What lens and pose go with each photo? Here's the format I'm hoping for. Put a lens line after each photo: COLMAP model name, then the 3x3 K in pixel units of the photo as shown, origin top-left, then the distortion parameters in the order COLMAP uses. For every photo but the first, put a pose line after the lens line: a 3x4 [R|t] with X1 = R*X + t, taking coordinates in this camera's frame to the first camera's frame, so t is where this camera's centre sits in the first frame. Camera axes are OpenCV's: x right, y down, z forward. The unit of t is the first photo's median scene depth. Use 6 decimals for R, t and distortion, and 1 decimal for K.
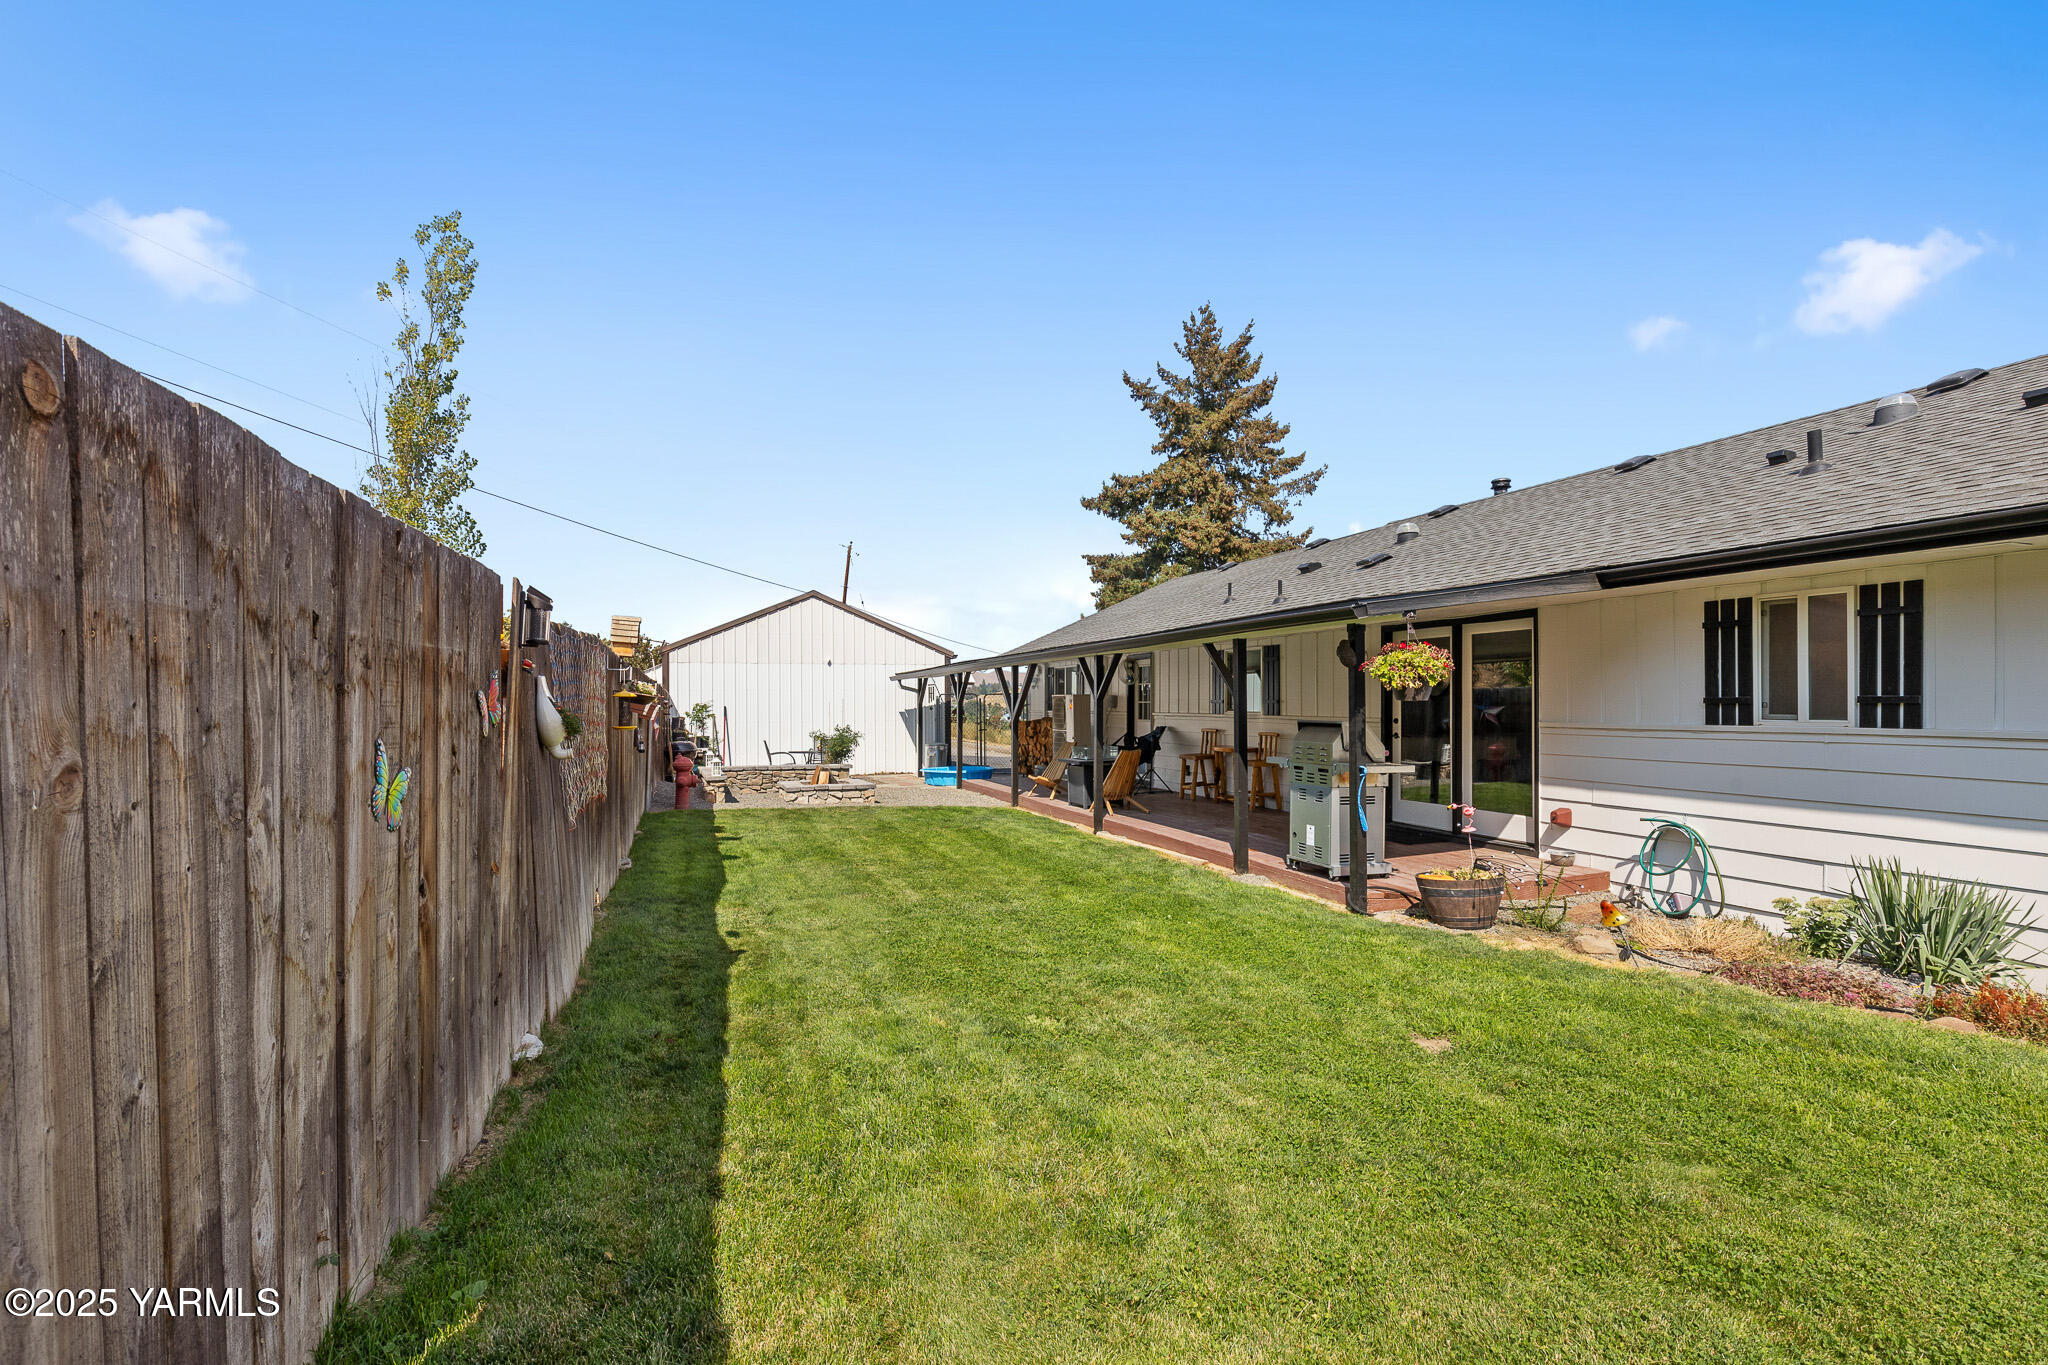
lens RADIAL K [[943.5, 0, 1024.0], [0, 943.5, 682.5], [0, 0, 1]] dist [-0.000189, -0.000121]
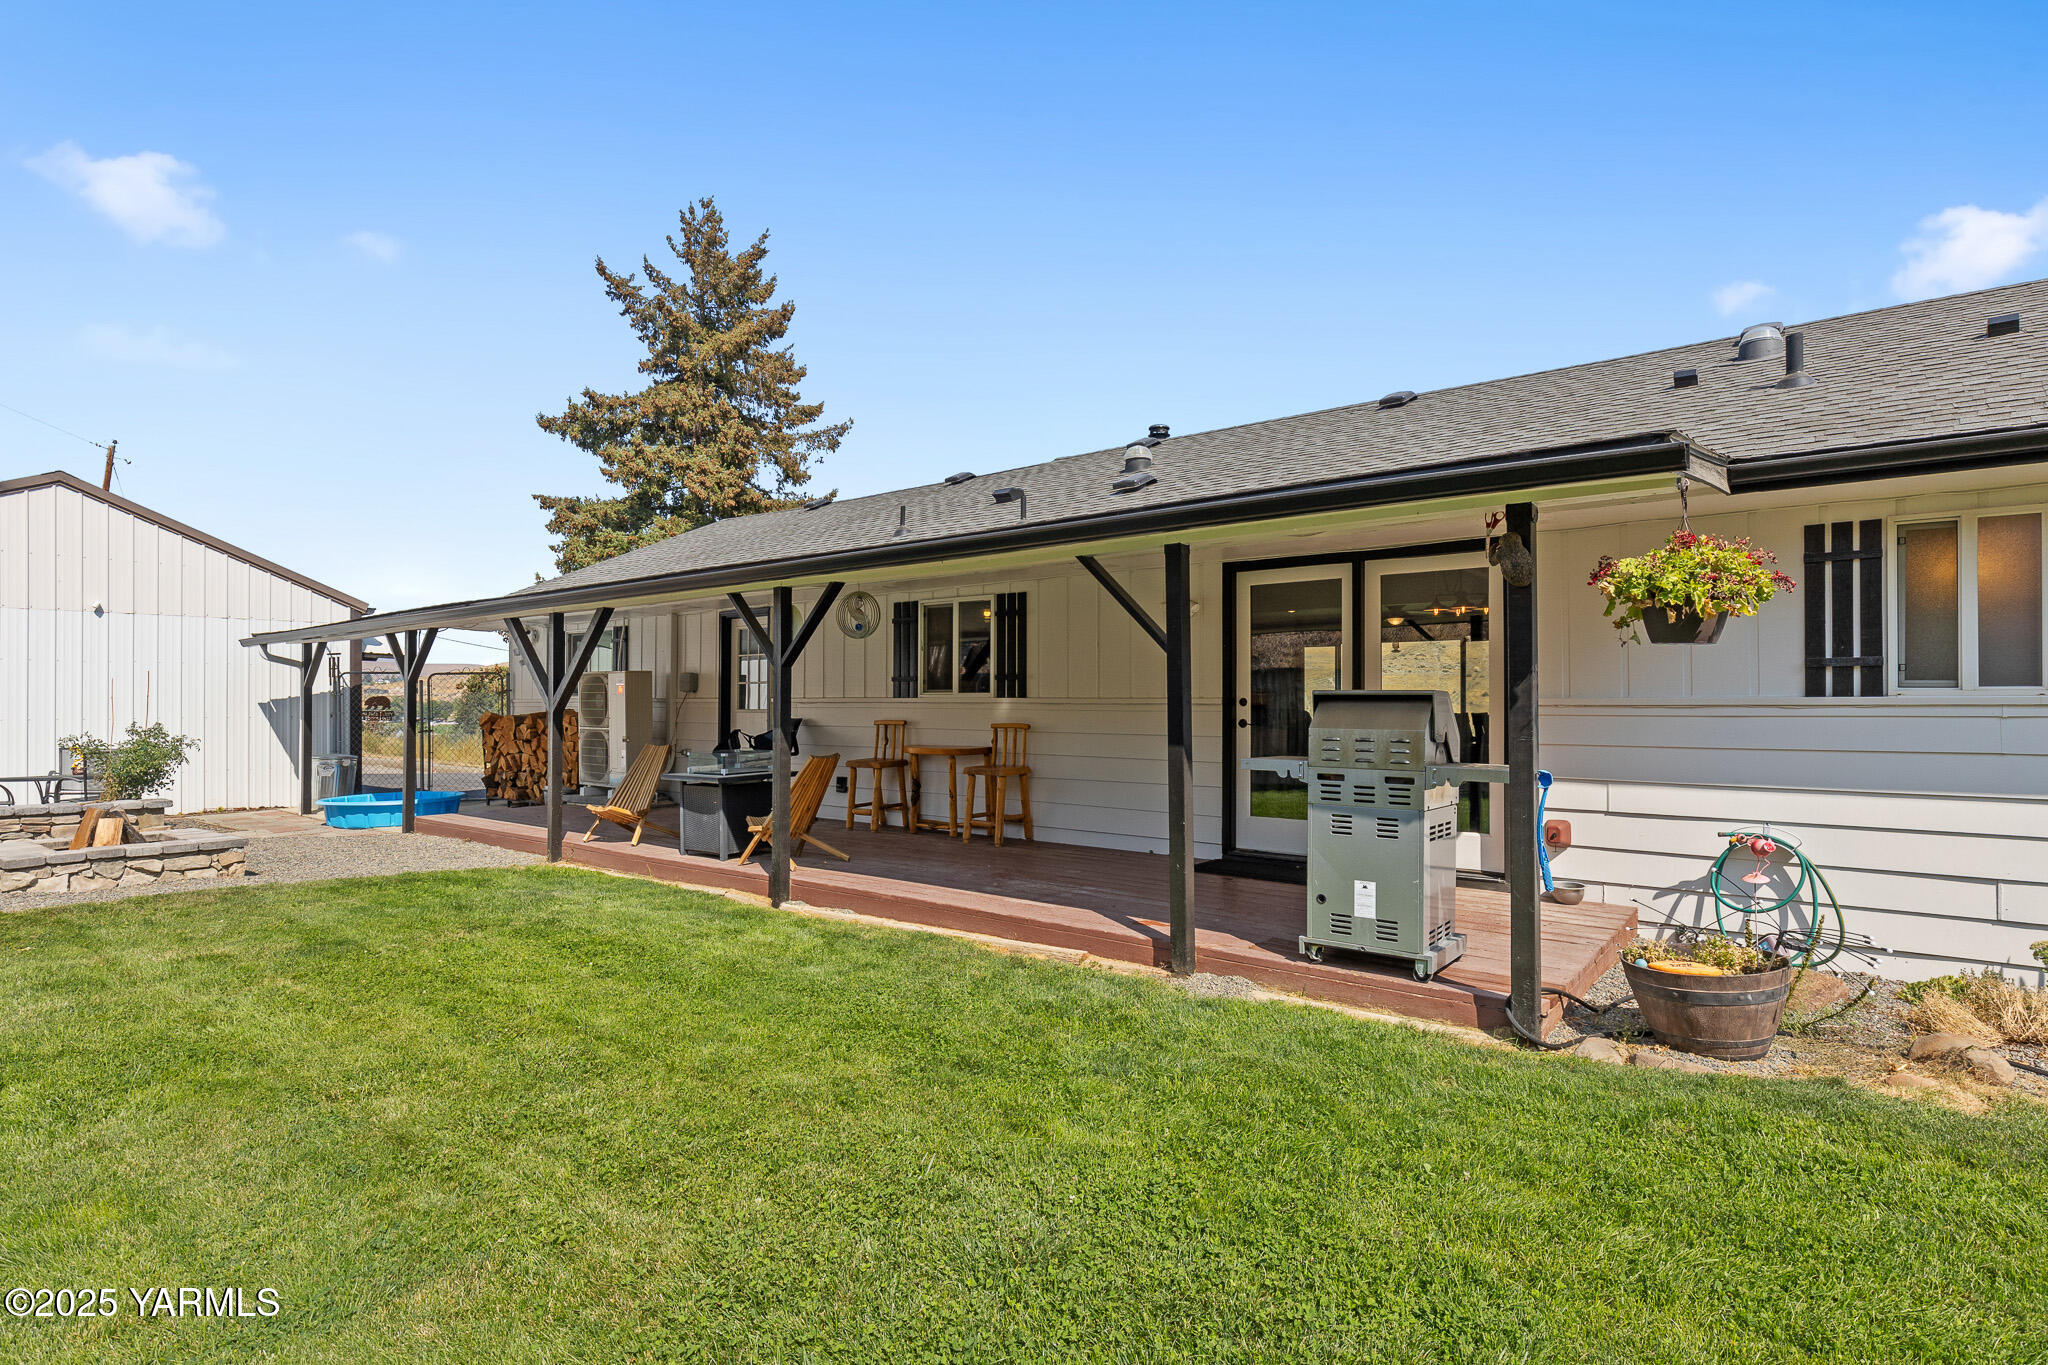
lens RADIAL K [[1028.0, 0, 1024.0], [0, 1028.0, 682.5], [0, 0, 1]] dist [0.000984, 0.000875]
pose [[0.849045, 0.011122, 0.528203, -0.039469], [-0.012172, 0.999925, -0.001489, 0.008562], [-0.528180, -0.005165, 0.849117, 0.130678]]
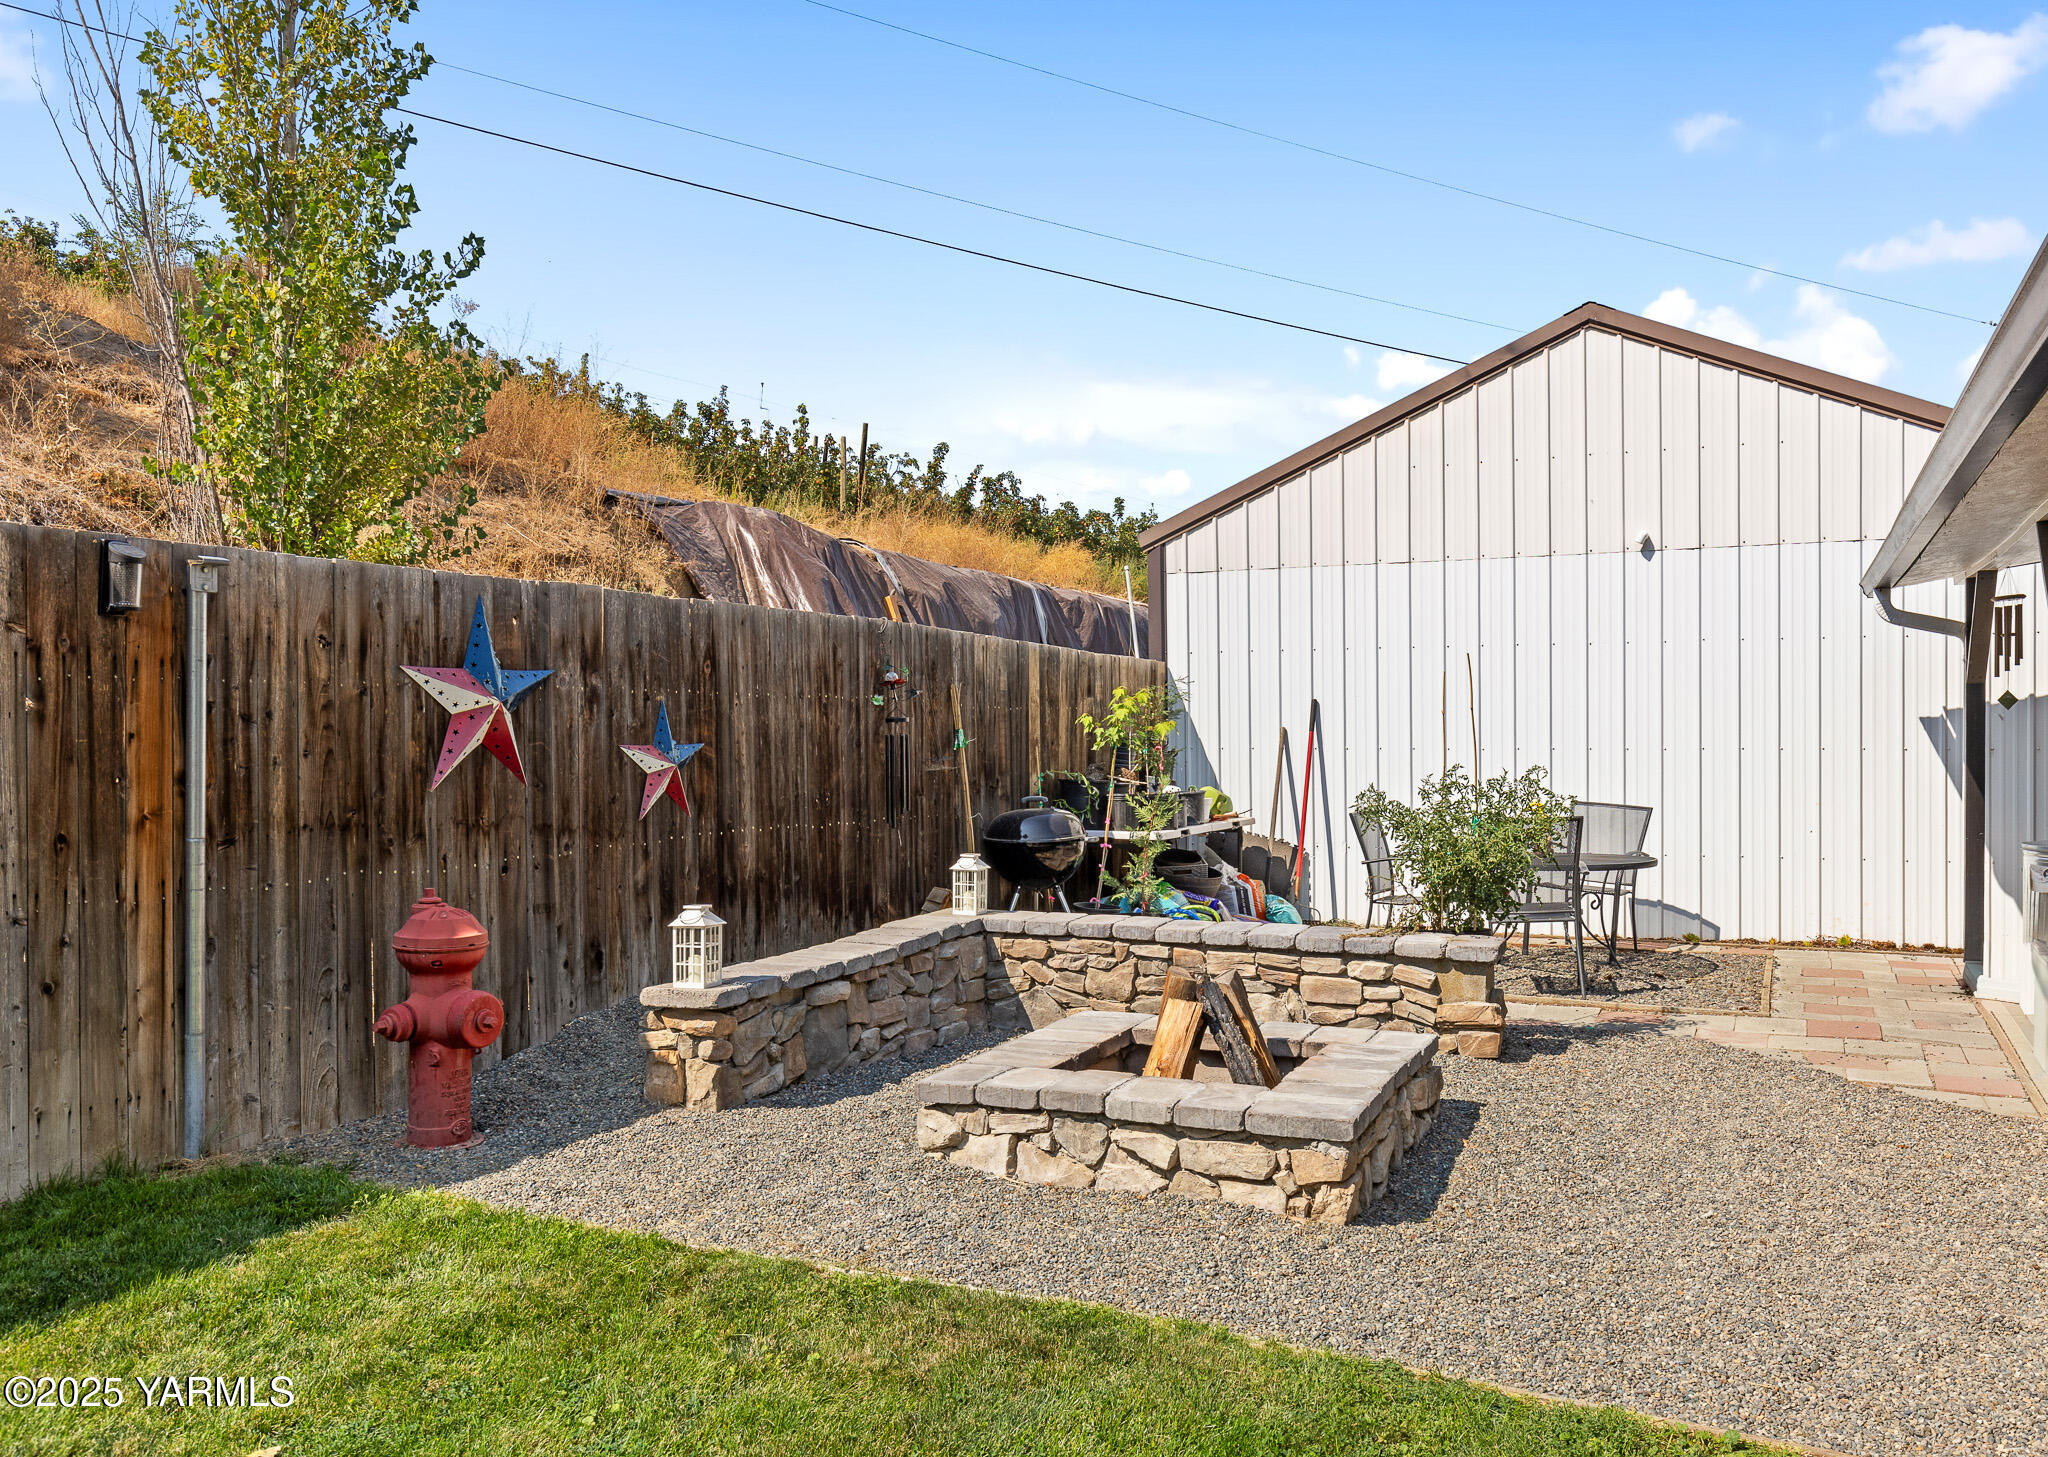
lens RADIAL K [[1585.3, 0, 1113.7], [0, 1585.3, 729.3], [0, 0, 1]] dist [0.000776, 0.000385]
pose [[0.729364, 0.004248, -0.684113, 0.004424], [0.019817, 0.999430, 0.027334, 0.010820], [0.683839, -0.033494, 0.728864, 0.308910]]
